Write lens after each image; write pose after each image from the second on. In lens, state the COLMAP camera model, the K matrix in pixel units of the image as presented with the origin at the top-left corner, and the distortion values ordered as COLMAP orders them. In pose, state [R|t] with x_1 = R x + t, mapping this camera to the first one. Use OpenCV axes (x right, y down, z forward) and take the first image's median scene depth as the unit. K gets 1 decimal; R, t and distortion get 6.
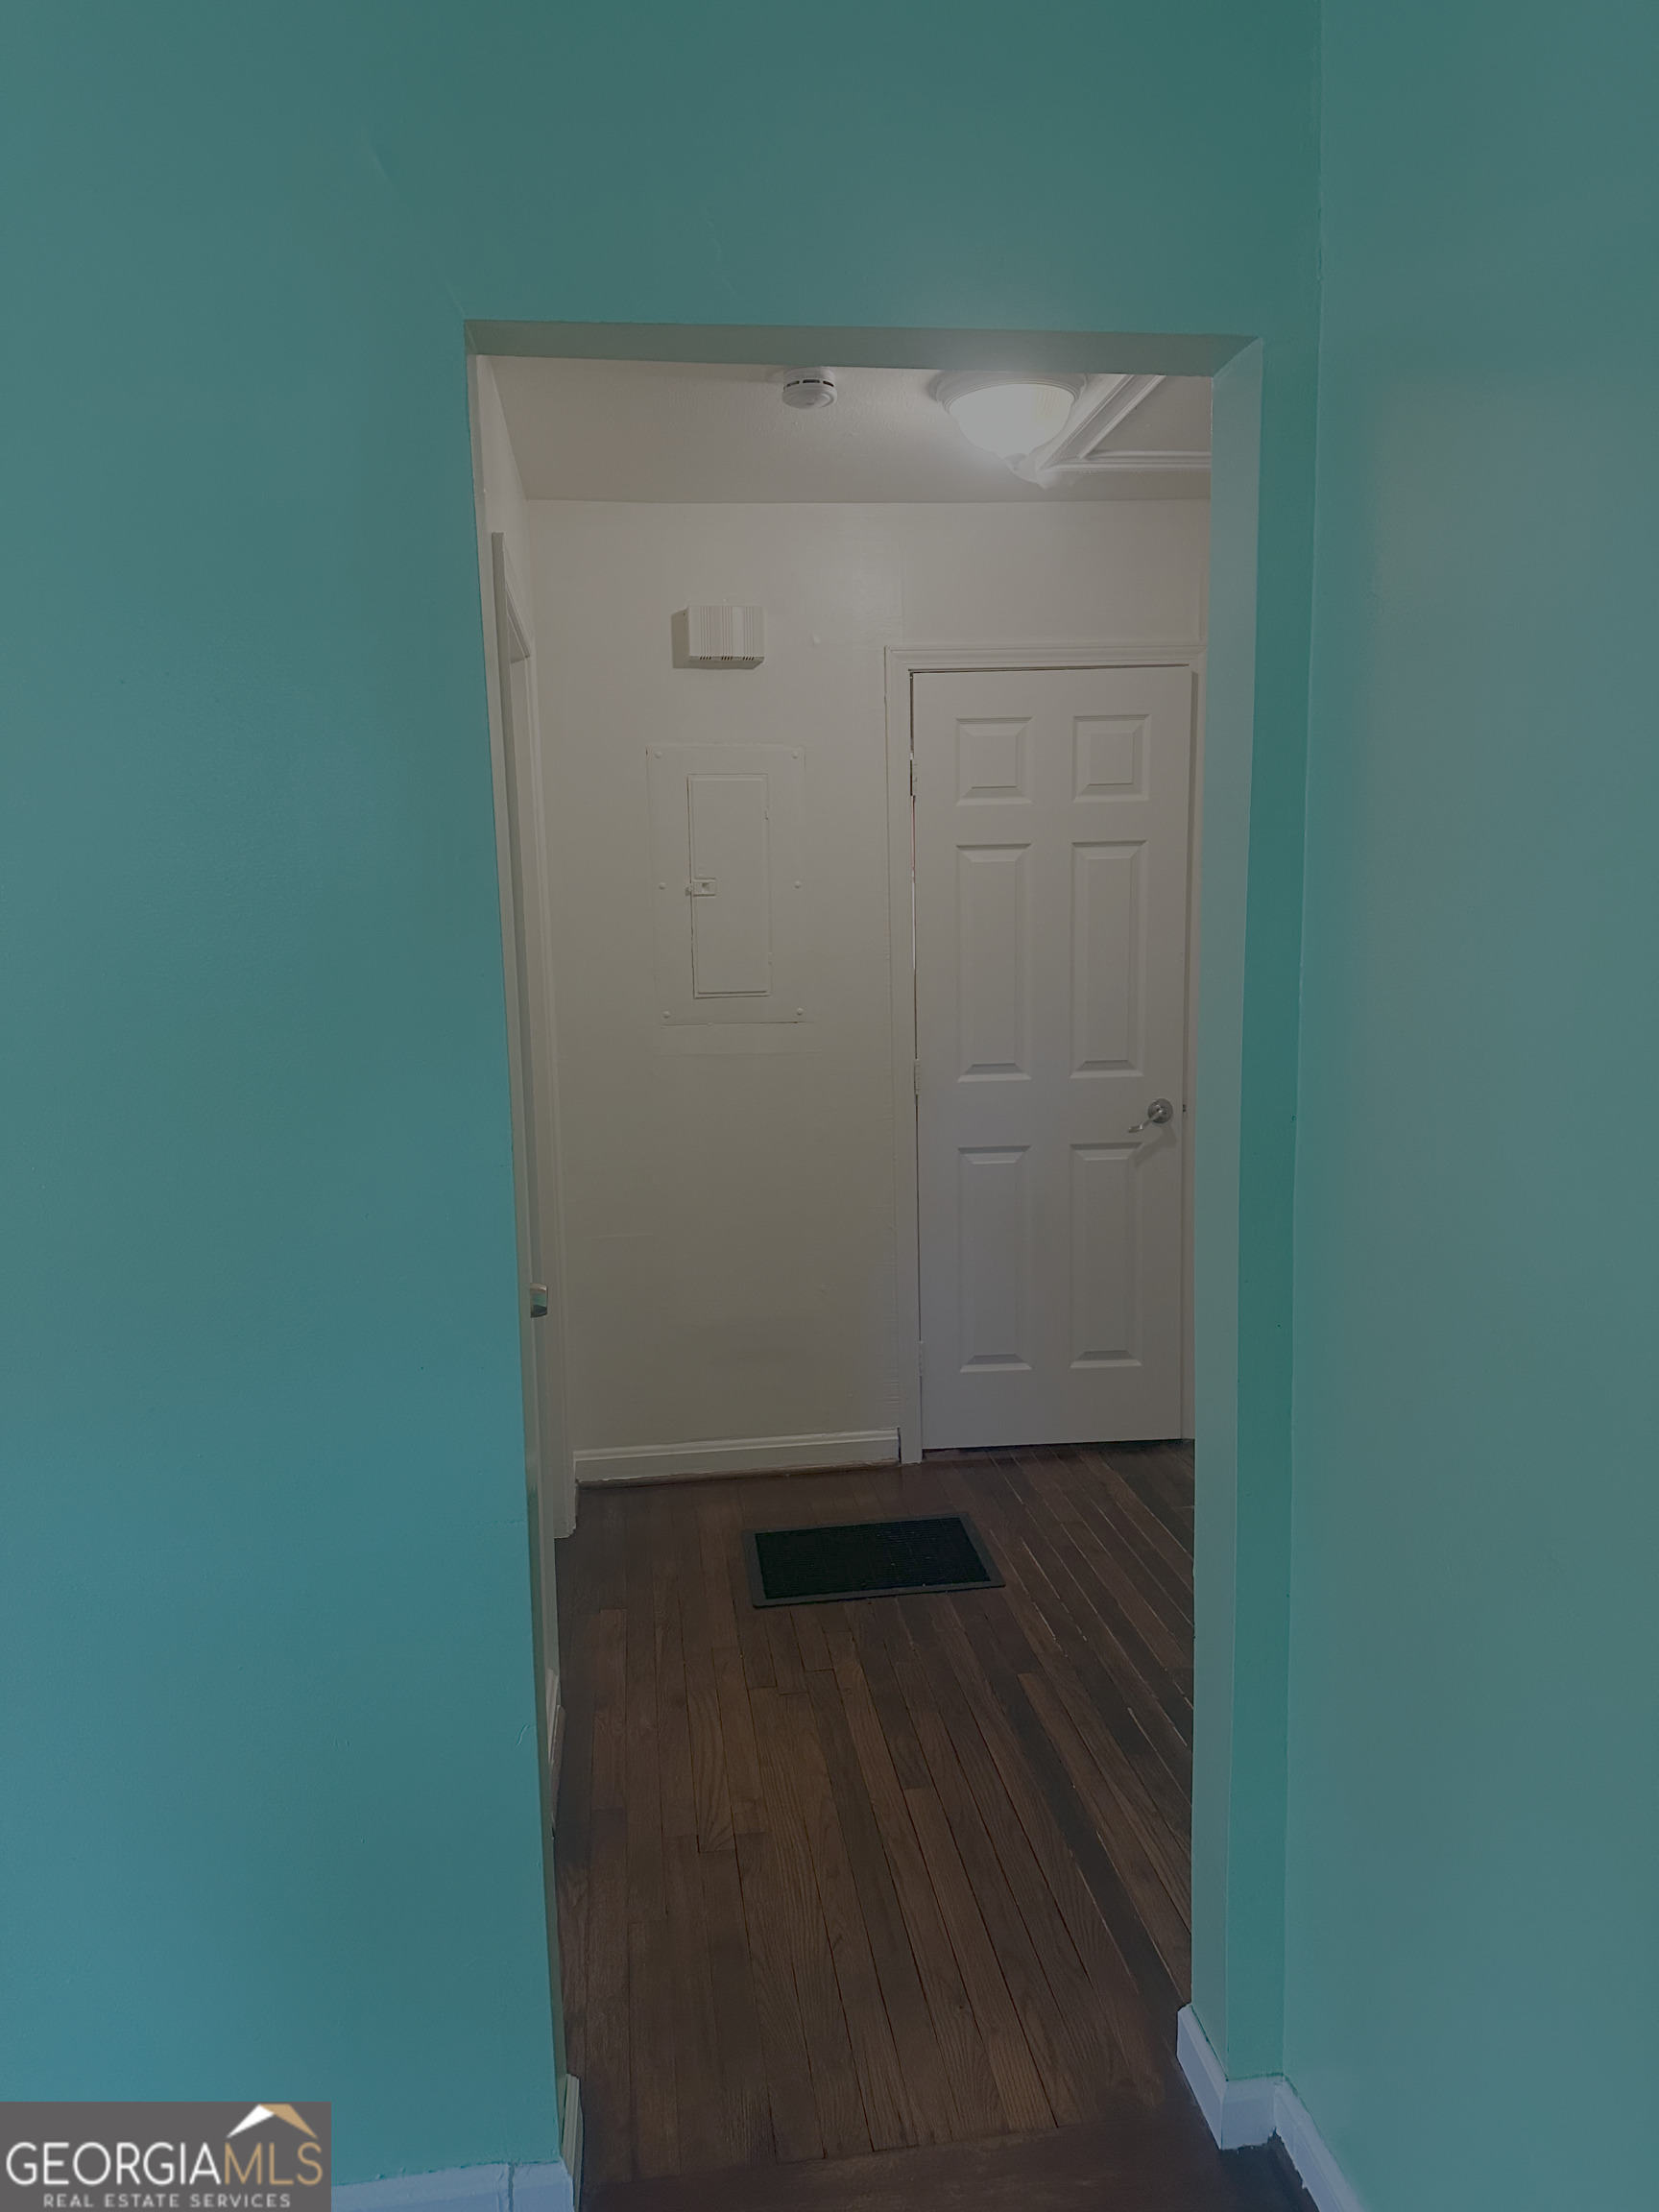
lens RADIAL K [[1523.7, 0, 828.1], [0, 1523.7, 1126.3], [0, 0, 1]] dist [0.136943, -0.209385]
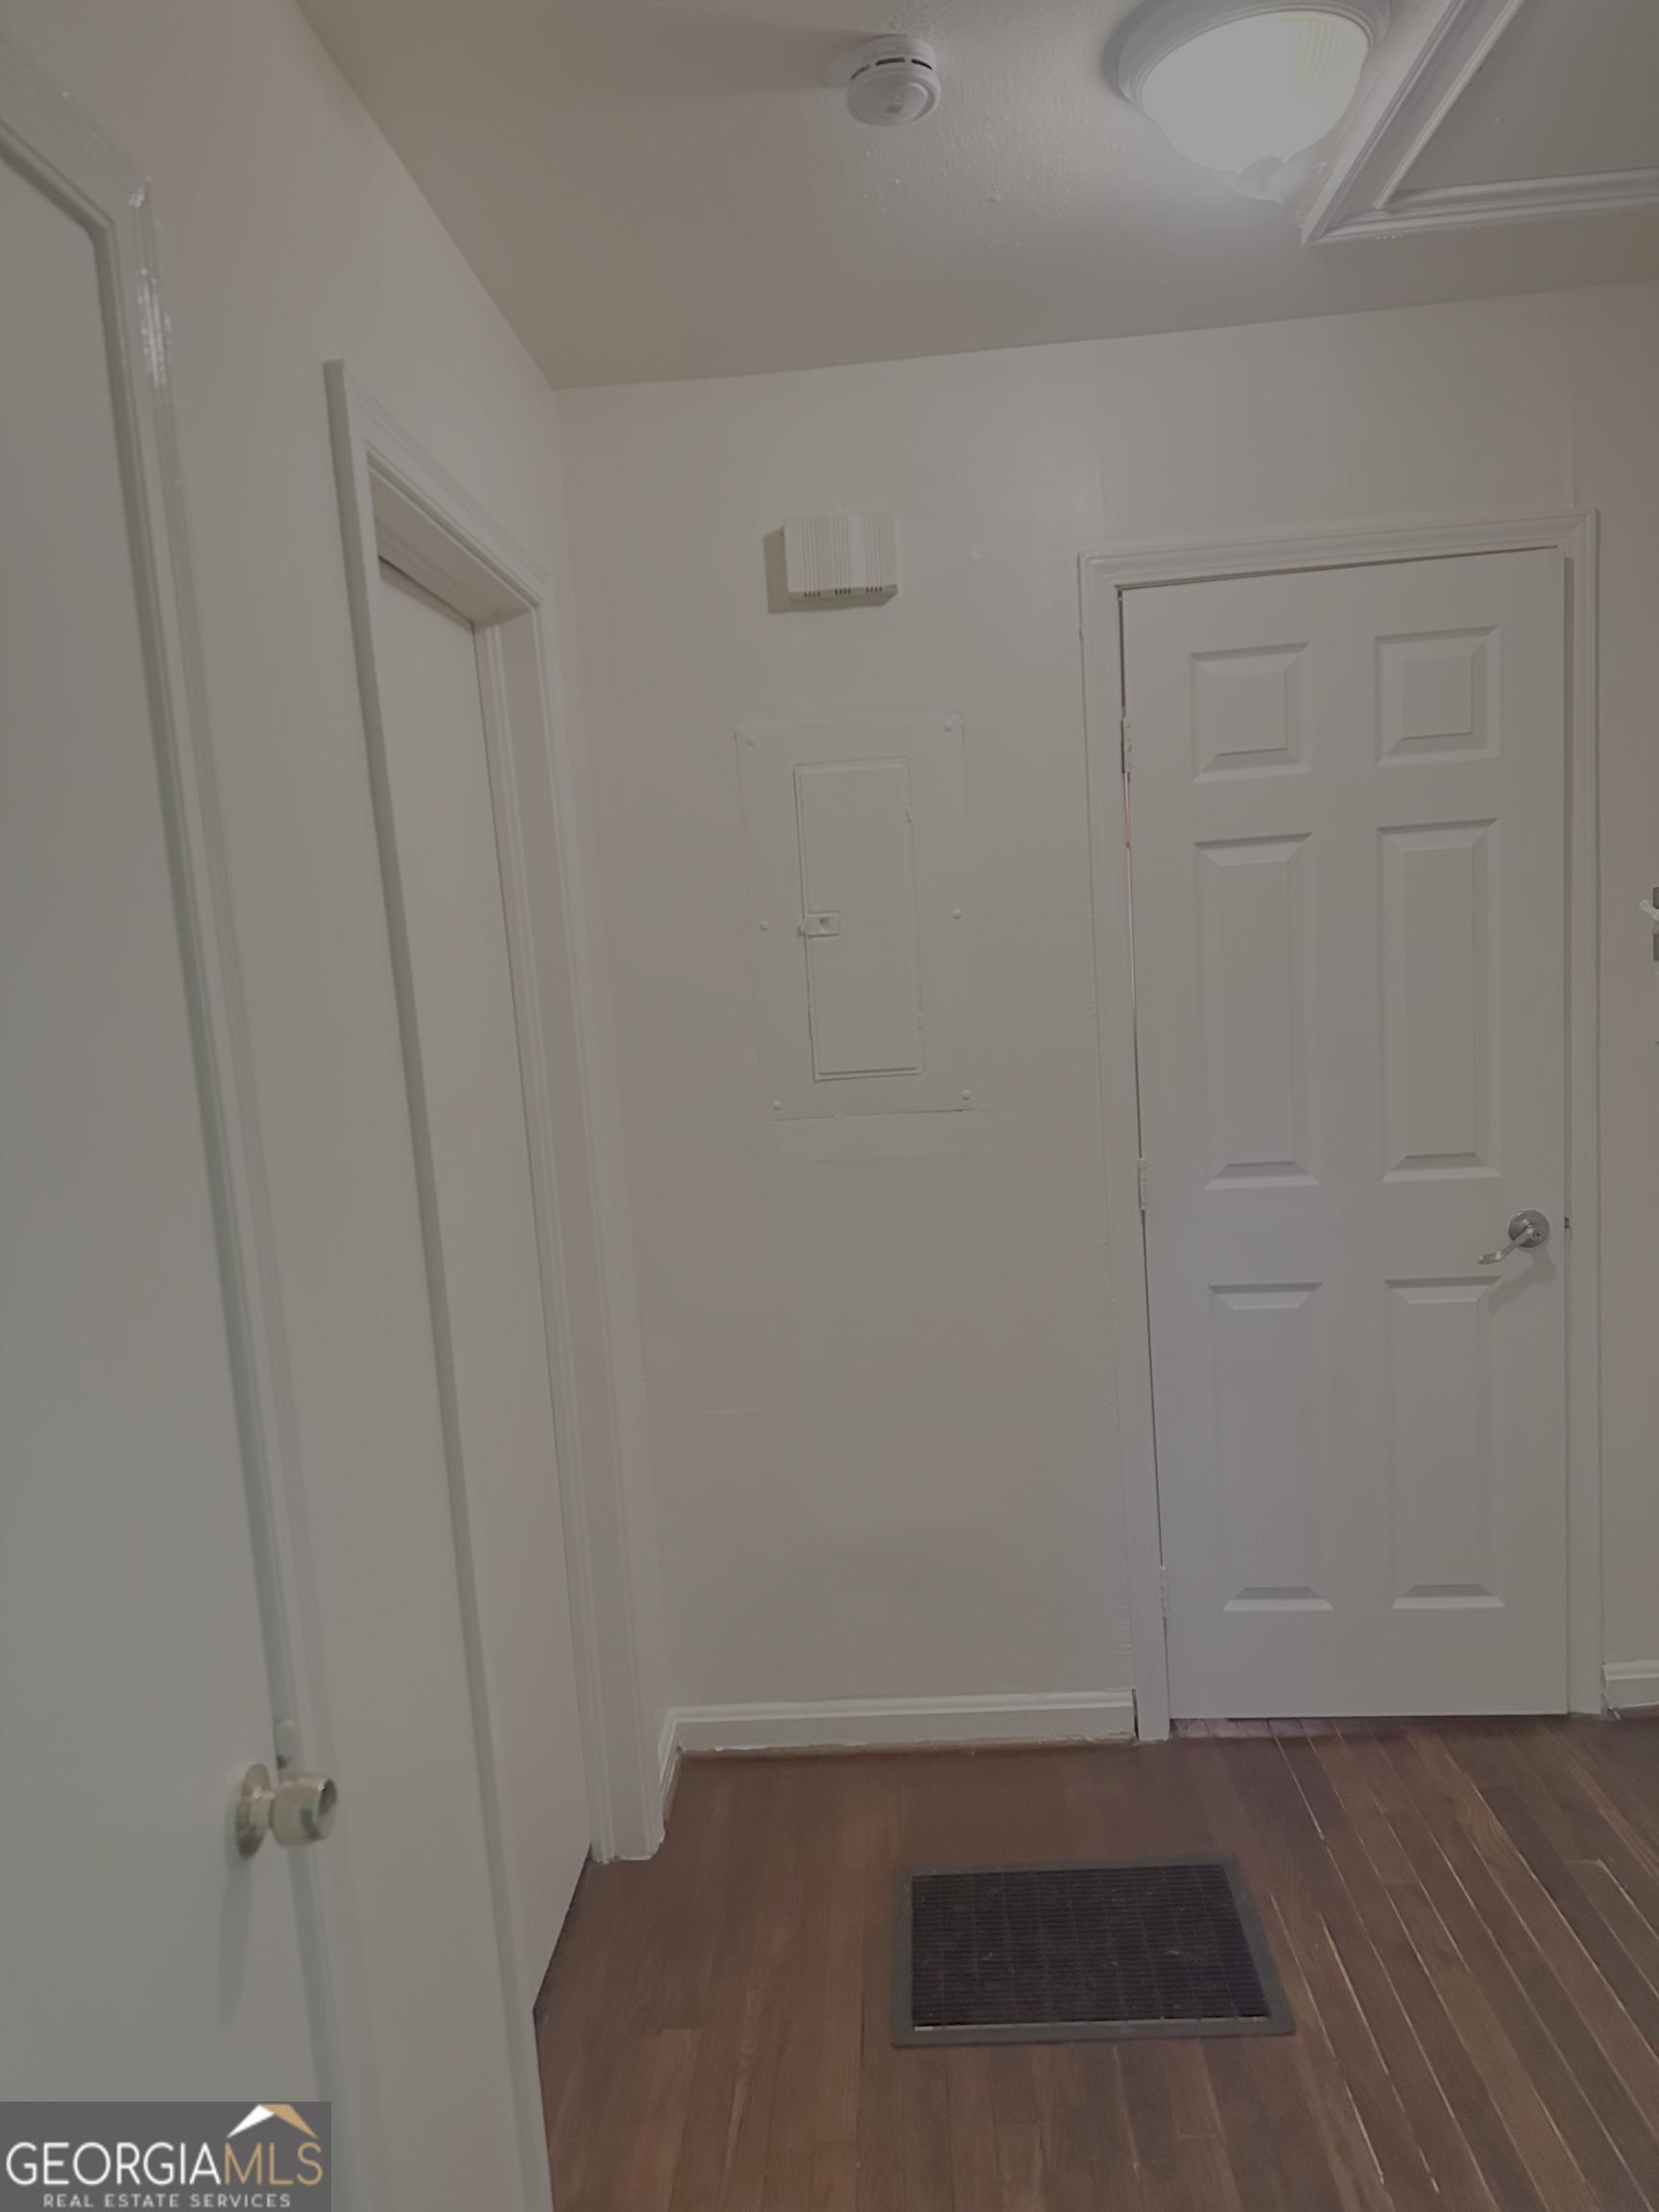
lens RADIAL K [[1523.7, 0, 828.1], [0, 1523.7, 1126.3], [0, 0, 1]] dist [0.136943, -0.209385]
pose [[0.984141, -0.022292, -0.175979, 0.041385], [0.022022, 0.999751, -0.003486, -0.059814], [0.176013, -0.000445, 0.984388, 0.304364]]
